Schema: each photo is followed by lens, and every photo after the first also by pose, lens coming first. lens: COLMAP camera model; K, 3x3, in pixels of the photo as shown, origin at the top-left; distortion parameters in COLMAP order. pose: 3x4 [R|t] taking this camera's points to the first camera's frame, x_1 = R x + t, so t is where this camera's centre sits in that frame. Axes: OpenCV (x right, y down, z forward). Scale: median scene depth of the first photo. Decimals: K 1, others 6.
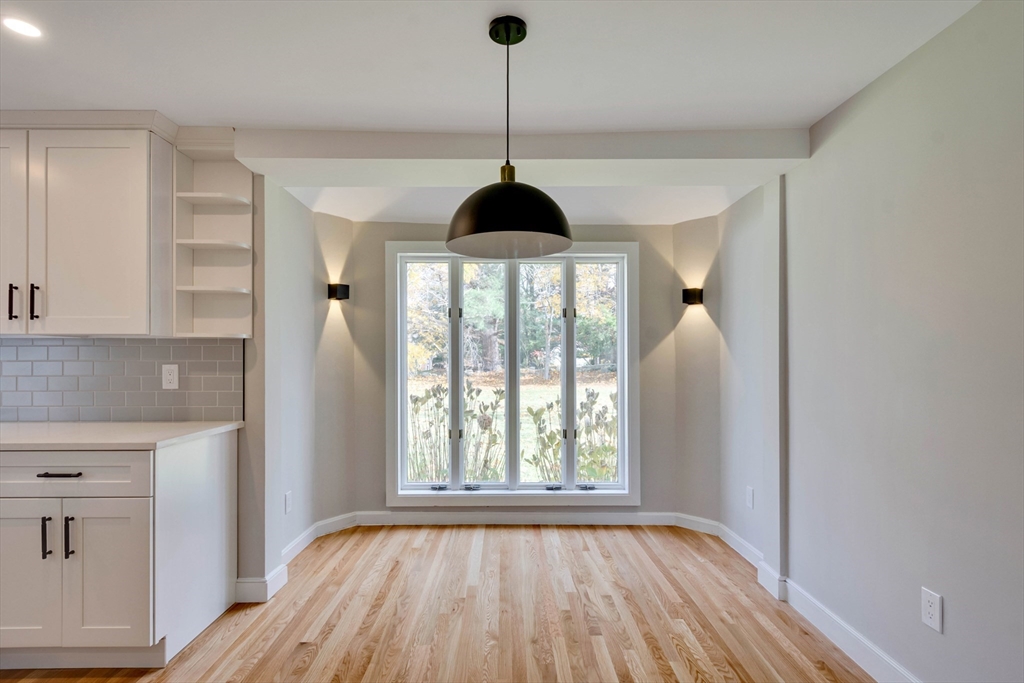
lens RADIAL K [[512.6, 0, 510.4], [0, 512.6, 361.3], [0, 0, 1]] dist [0.001382, -0.000956]
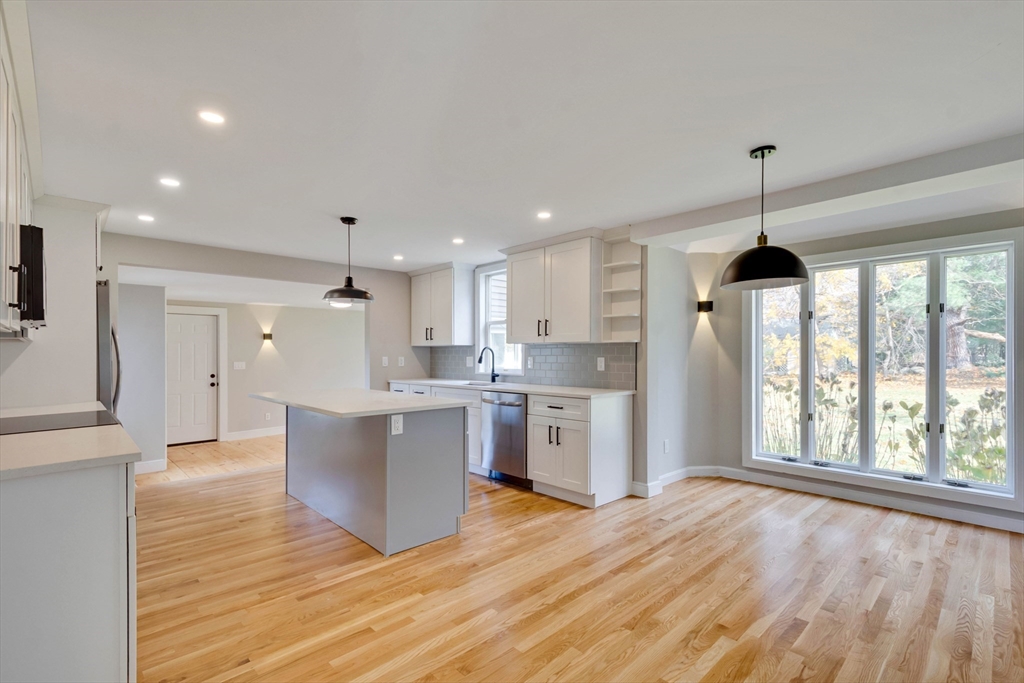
lens RADIAL K [[469.1, 0, 507.2], [0, 469.1, 354.4], [0, 0, 1]] dist [0.011426, -0.000468]
pose [[0.677539, -0.000497, -0.735487, 0.253982], [-0.002652, 0.999992, -0.003119, 0.001374], [0.735482, 0.004064, 0.677532, -0.283813]]
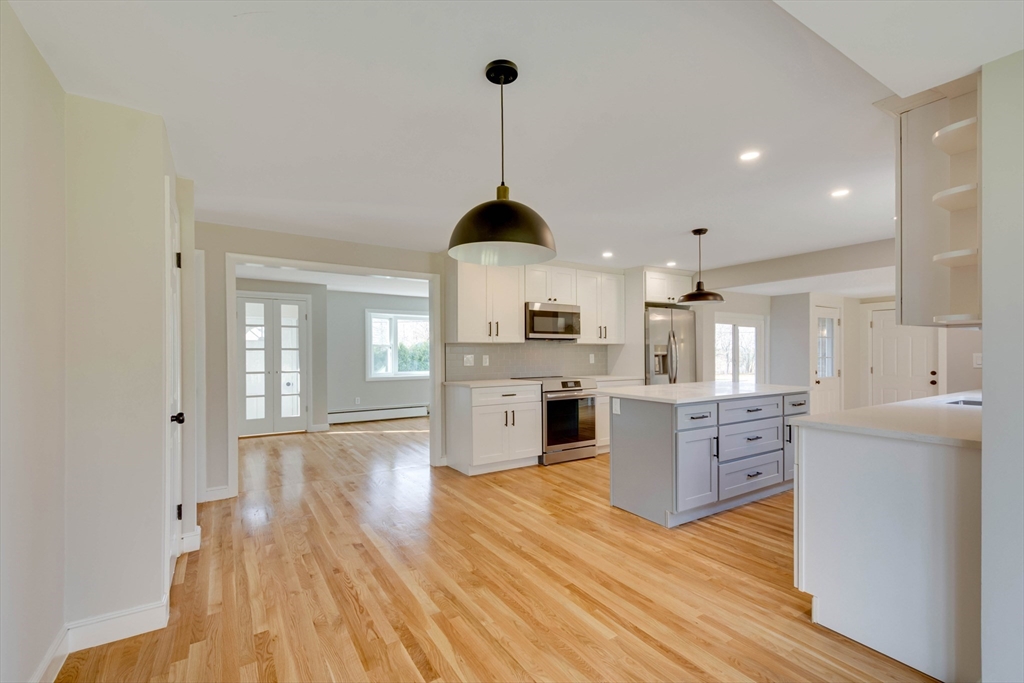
lens RADIAL K [[450.9, 0, 514.0], [0, 450.9, 349.0], [0, 0, 1]] dist [0.013235, -0.000912]
pose [[-0.849262, -0.000143, -0.527971, 0.241801], [-0.001027, 0.999999, 0.001381, -0.005554], [0.527970, 0.001715, -0.849261, 0.881466]]
